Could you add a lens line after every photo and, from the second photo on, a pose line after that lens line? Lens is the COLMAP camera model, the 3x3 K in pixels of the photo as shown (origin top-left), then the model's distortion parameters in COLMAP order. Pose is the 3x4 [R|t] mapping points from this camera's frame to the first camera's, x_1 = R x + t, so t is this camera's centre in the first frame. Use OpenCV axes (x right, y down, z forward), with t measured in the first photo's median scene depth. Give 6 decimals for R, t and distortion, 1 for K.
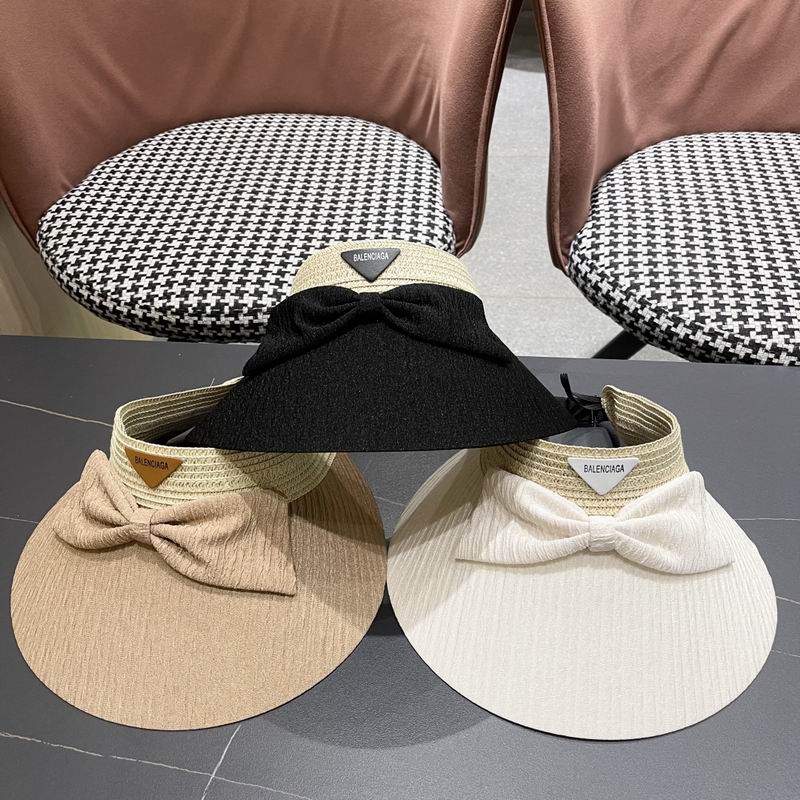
lens RADIAL K [[829.8, 0, 400.9], [0, 829.8, 400.4], [0, 0, 1]] dist [0.015120, 0.000000]
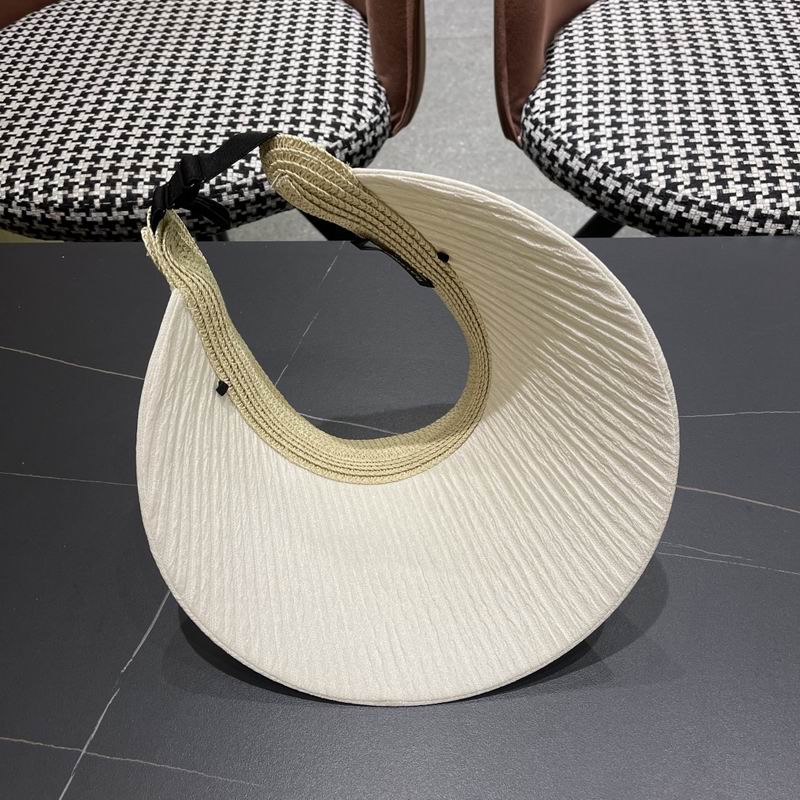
lens RADIAL K [[829.8, 0, 399.9], [0, 829.8, 411.1], [0, 0, 1]] dist [0.015120, 0.000000]
pose [[0.998744, -0.048513, 0.012487, 0.056443], [0.046871, 0.992953, 0.108848, 0.023727], [-0.017680, -0.108126, 0.993980, 0.125219]]
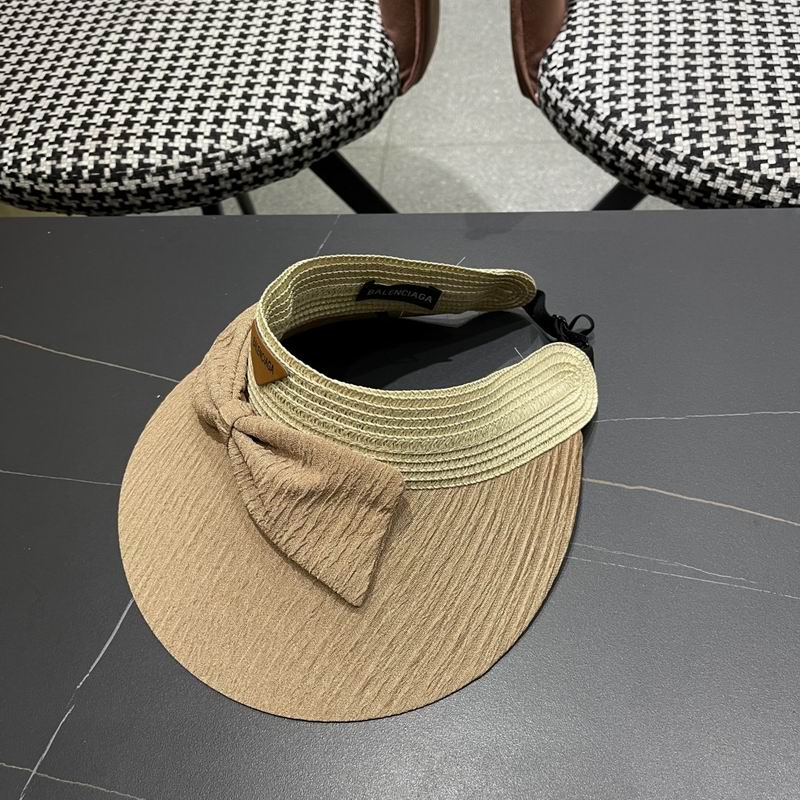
lens RADIAL K [[829.8, 0, 401.1], [0, 829.8, 408.2], [0, 0, 1]] dist [0.015120, 0.000000]
pose [[0.997922, -0.040128, -0.050404, 0.107452], [0.048088, 0.984577, 0.168216, -0.005849], [0.042877, -0.170290, 0.984461, 0.172536]]
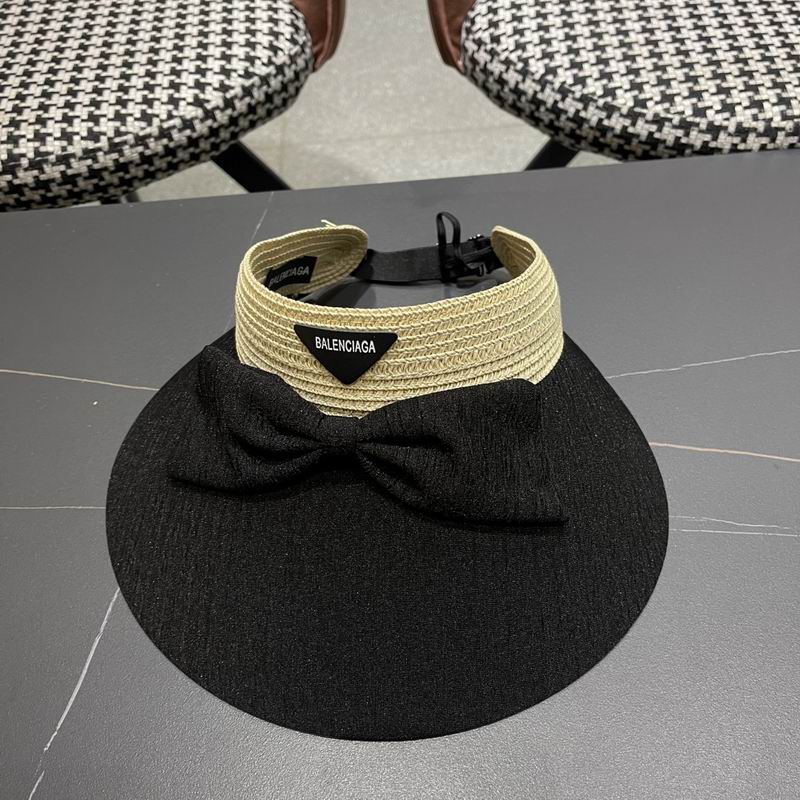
lens RADIAL K [[829.8, 0, 406.4], [0, 829.8, 406.6], [0, 0, 1]] dist [0.015120, 0.000000]
pose [[0.986857, -0.138561, 0.083147, 0.047775], [0.124052, 0.979342, 0.159687, 0.023006], [-0.103555, -0.147274, 0.983660, 0.227172]]
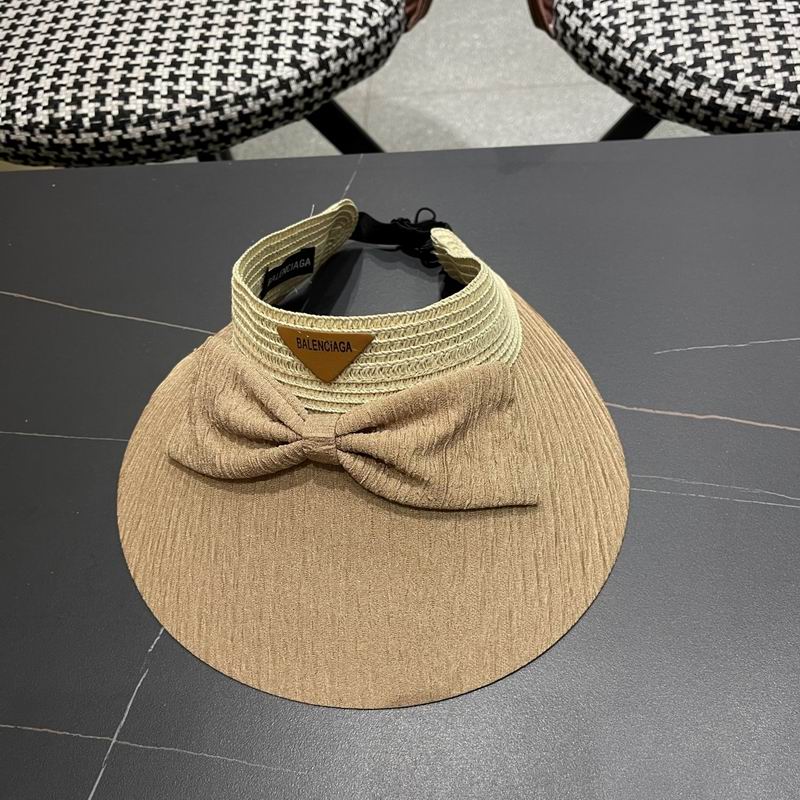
lens RADIAL K [[829.8, 0, 400.2], [0, 829.8, 408.1], [0, 0, 1]] dist [0.015120, 0.000000]
pose [[0.996211, -0.086349, -0.010391, 0.041685], [0.086592, 0.973602, 0.211188, 0.010071], [-0.008119, -0.211288, 0.977390, 0.190182]]
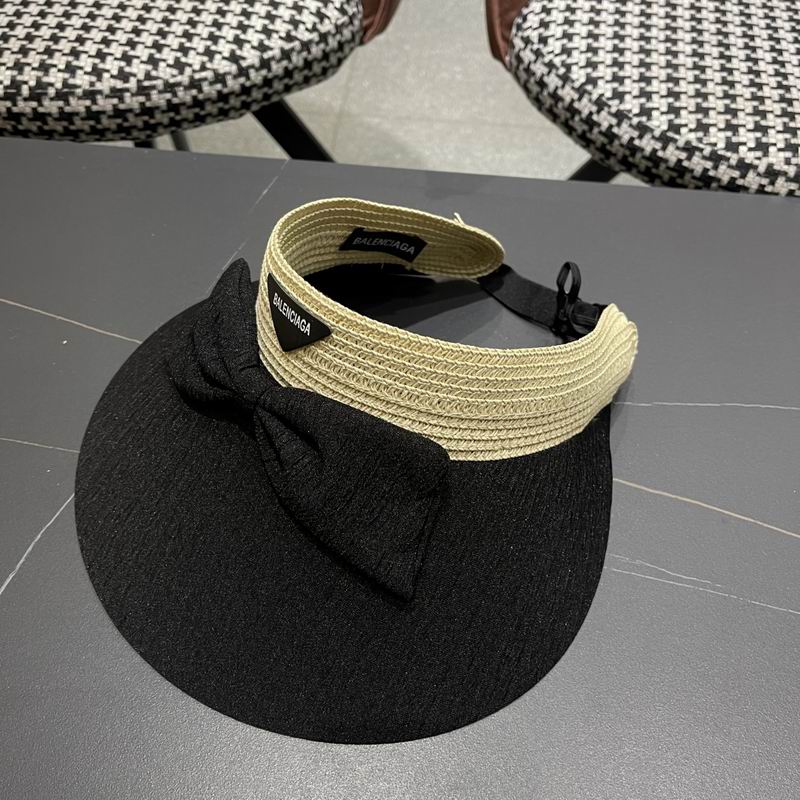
lens RADIAL K [[829.8, 0, 414.3], [0, 829.8, 404.1], [0, 0, 1]] dist [0.015120, 0.000000]
pose [[0.998648, 0.026100, 0.044962, 0.098809], [-0.033635, 0.983823, 0.175959, 0.018823], [-0.039642, -0.177233, 0.983370, 0.231738]]
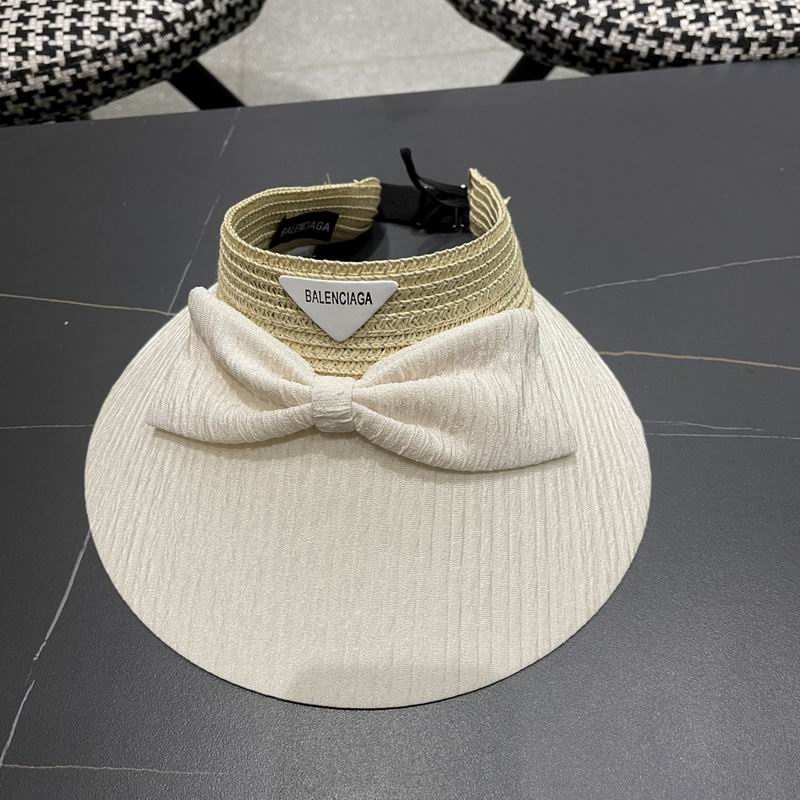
lens RADIAL K [[829.8, 0, 401.7], [0, 829.8, 406.5], [0, 0, 1]] dist [0.015120, 0.000000]
pose [[0.980672, -0.162488, 0.108994, 0.036557], [0.134308, 0.964139, 0.228904, 0.041287], [-0.142279, -0.209841, 0.967328, 0.225322]]
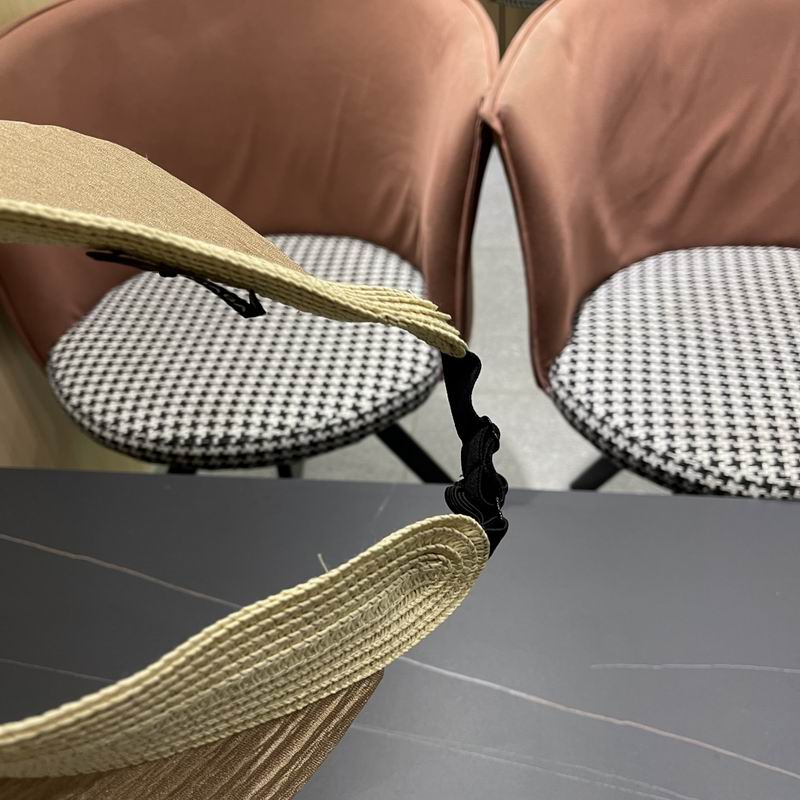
lens RADIAL K [[829.8, 0, 403.2], [0, 829.8, 412.0], [0, 0, 1]] dist [0.015120, 0.000000]
pose [[0.998280, -0.012150, -0.057360, 0.086066], [0.008770, 0.998230, -0.058825, -0.081419], [0.057973, 0.058221, 0.996619, -0.031983]]
